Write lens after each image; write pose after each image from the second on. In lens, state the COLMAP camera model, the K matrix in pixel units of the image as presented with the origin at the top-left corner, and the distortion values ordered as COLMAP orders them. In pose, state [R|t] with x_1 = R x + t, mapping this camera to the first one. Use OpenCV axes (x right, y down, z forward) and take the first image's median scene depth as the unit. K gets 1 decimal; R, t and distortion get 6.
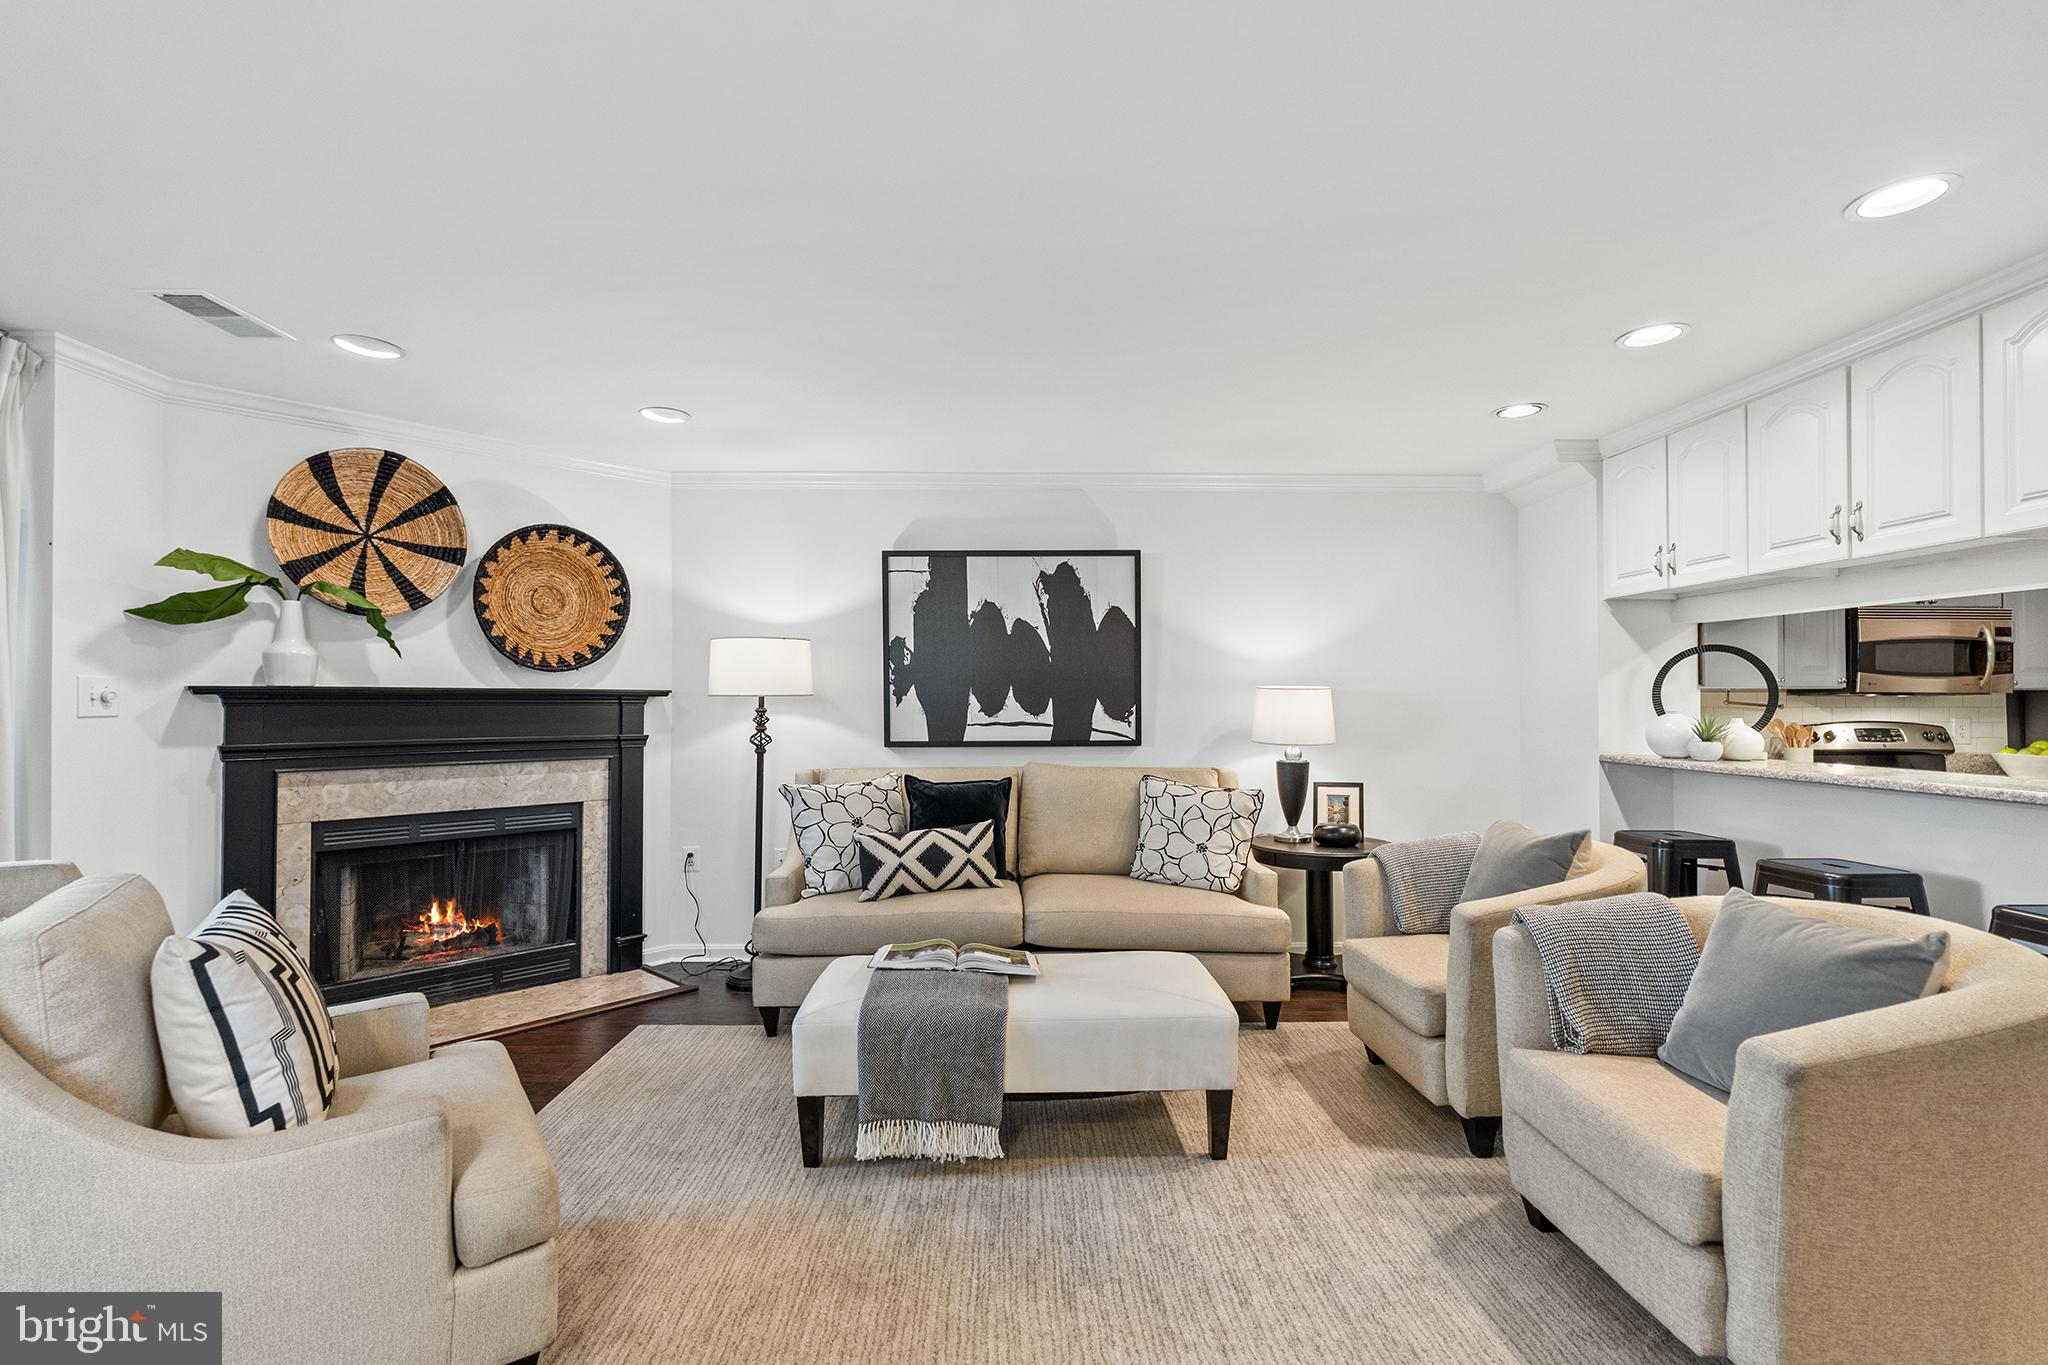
lens RADIAL K [[917.7, 0, 1025.0], [0, 917.7, 688.3], [0, 0, 1]] dist [-0.004009, -0.000299]
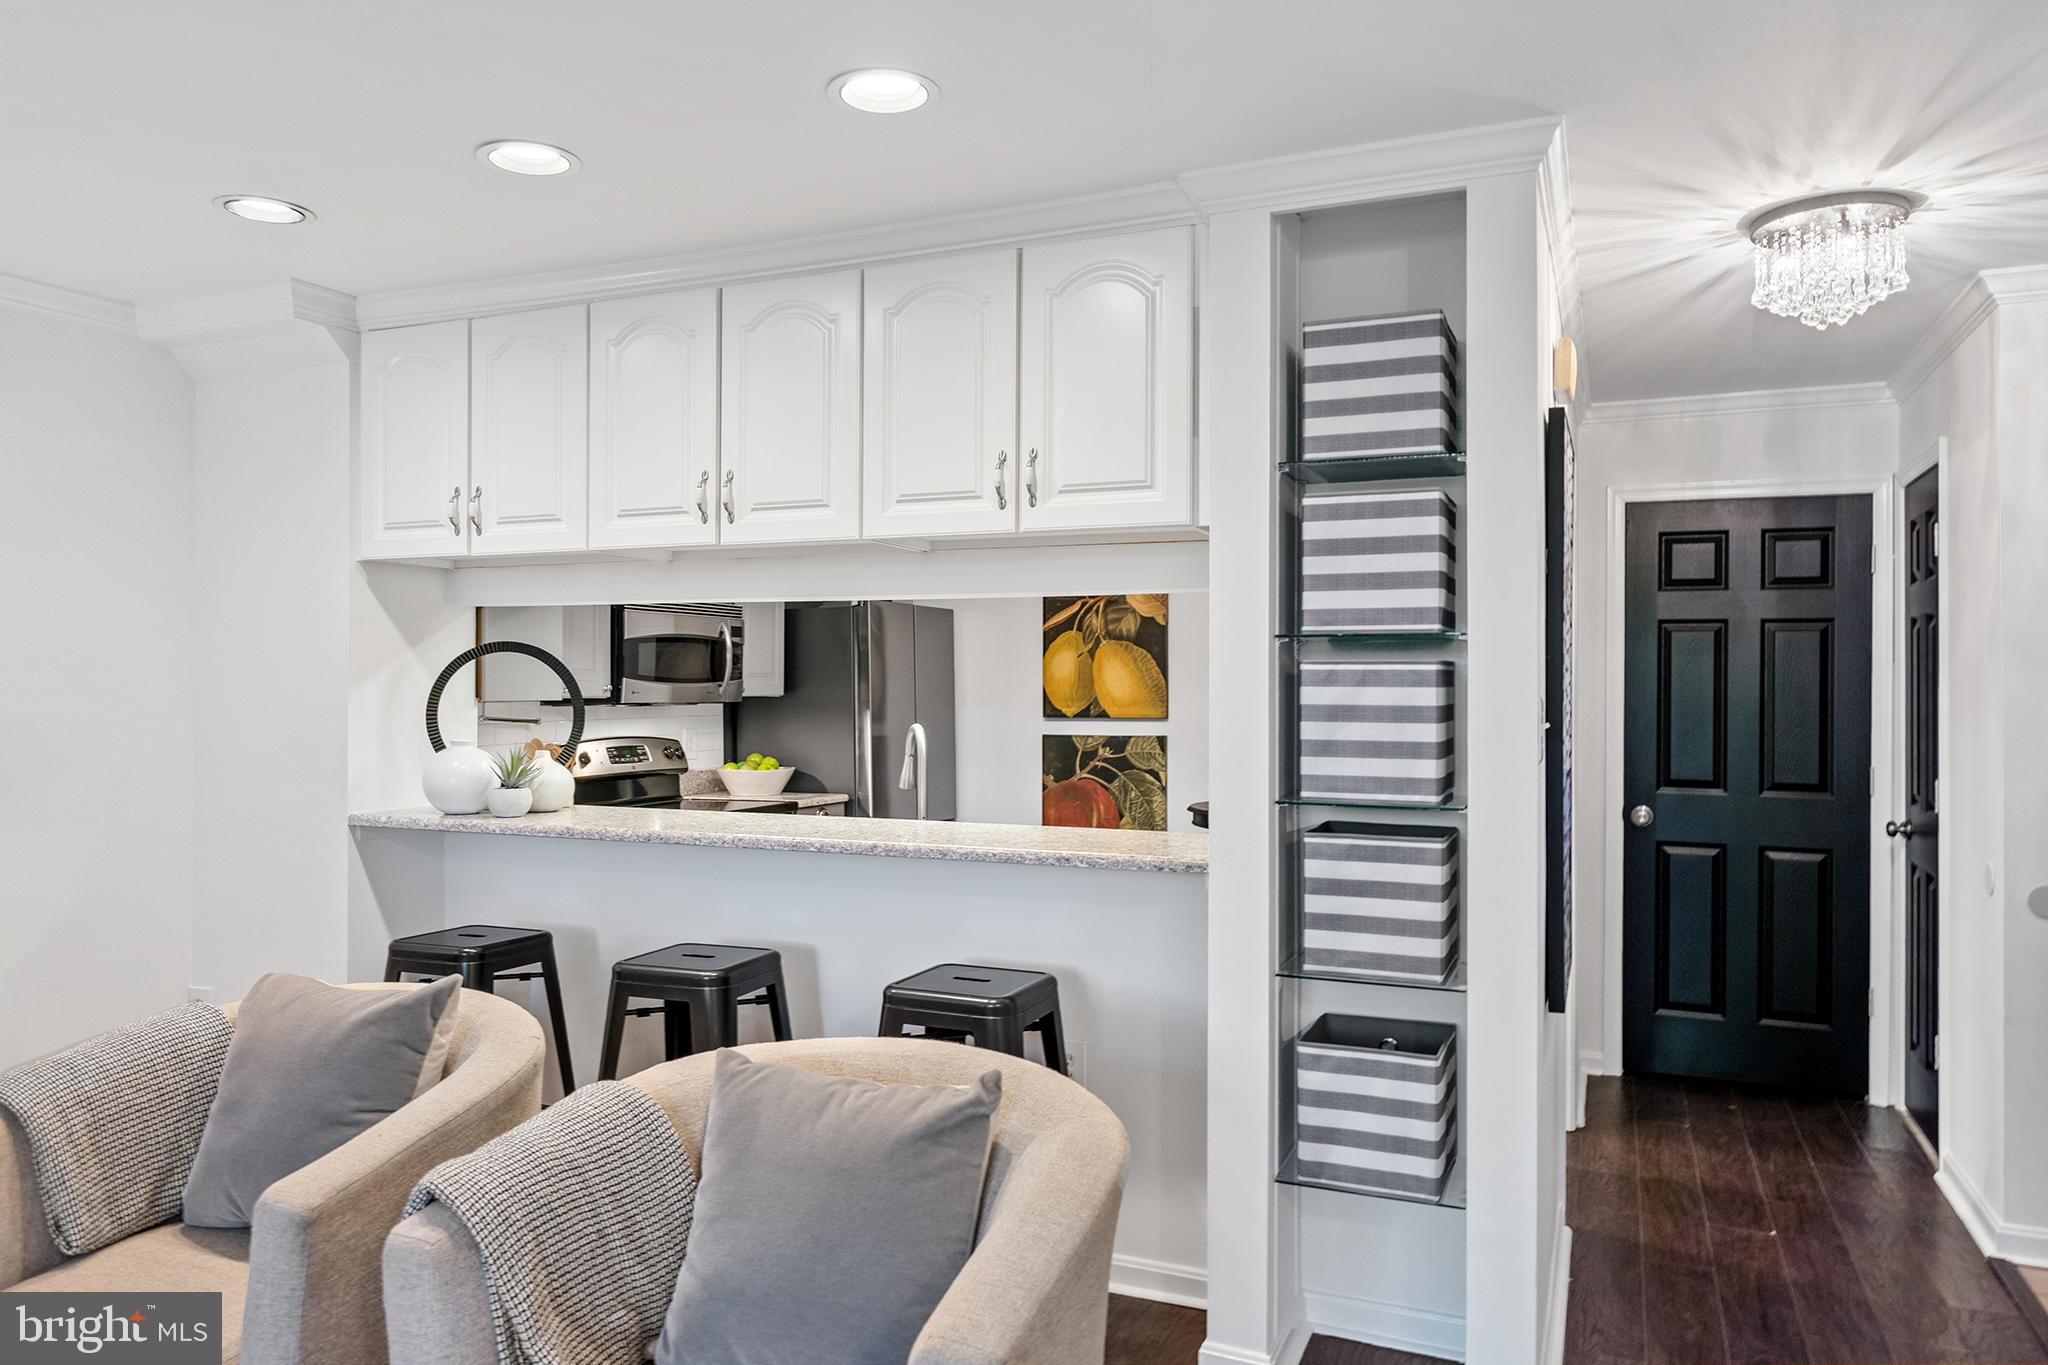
lens RADIAL K [[1391.8, 0, 1020.7], [0, 1391.8, 677.0], [0, 0, 1]] dist [-0.012355, 0.011382]
pose [[0.424686, 0.004233, 0.905331, -0.019179], [-0.014896, 0.999886, 0.002312, -0.031166], [-0.905218, -0.014468, 0.424701, 0.228882]]
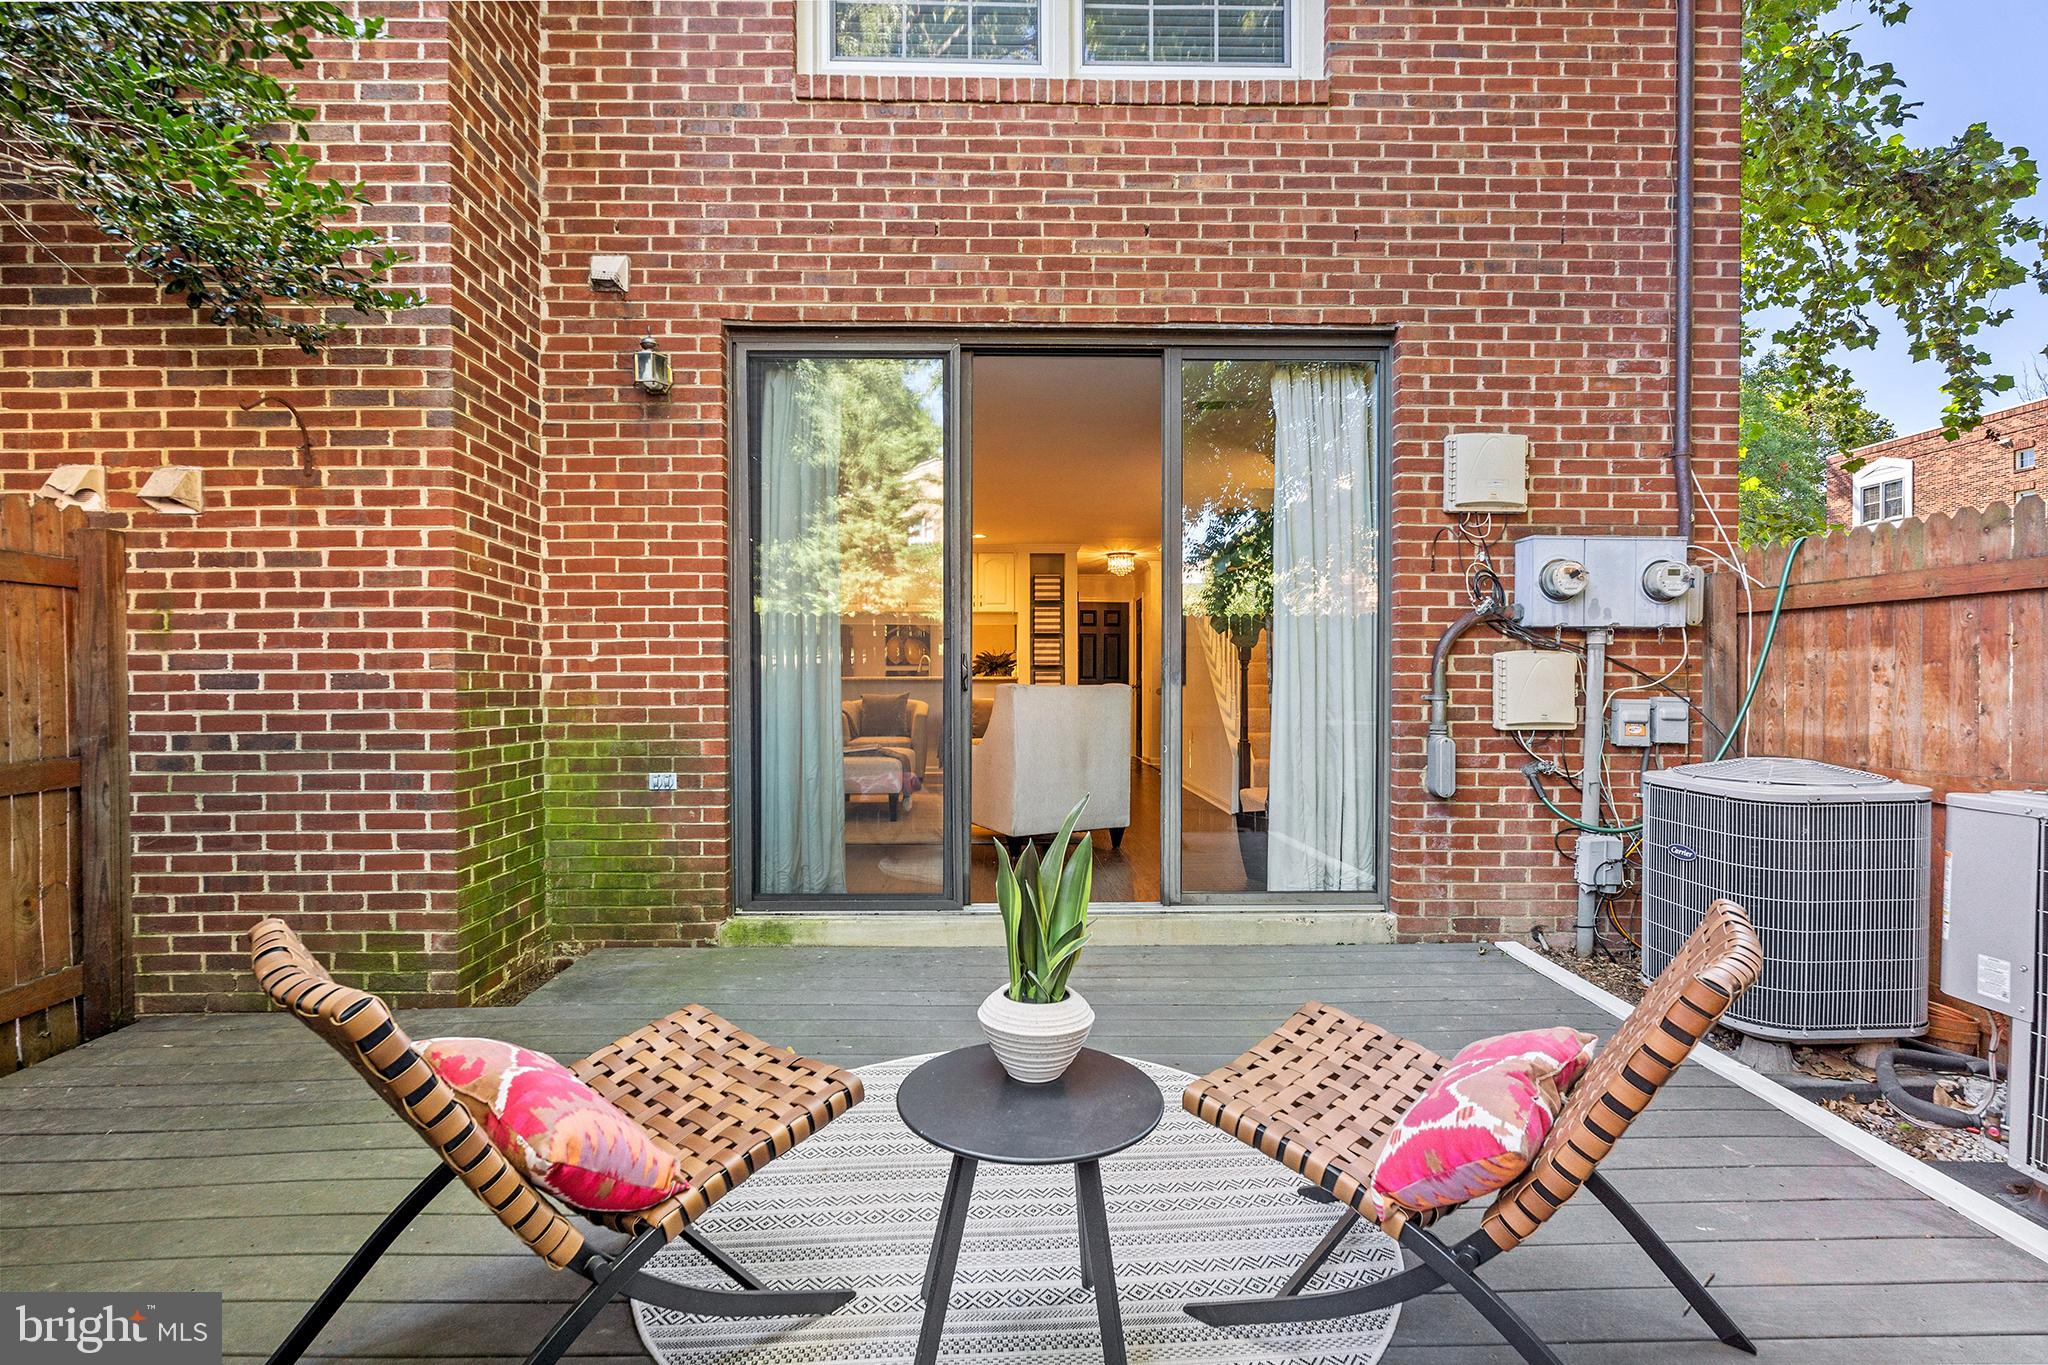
lens RADIAL K [[915.5, 0, 1003.1], [0, 915.5, 687.5], [0, 0, 1]] dist [-0.001294, -0.000054]
pose [[0.025333, -0.005831, 0.999662, -1.891737], [-0.012997, 0.999897, 0.006162, 0.084621], [-0.999595, -0.013149, 0.025255, 0.436214]]
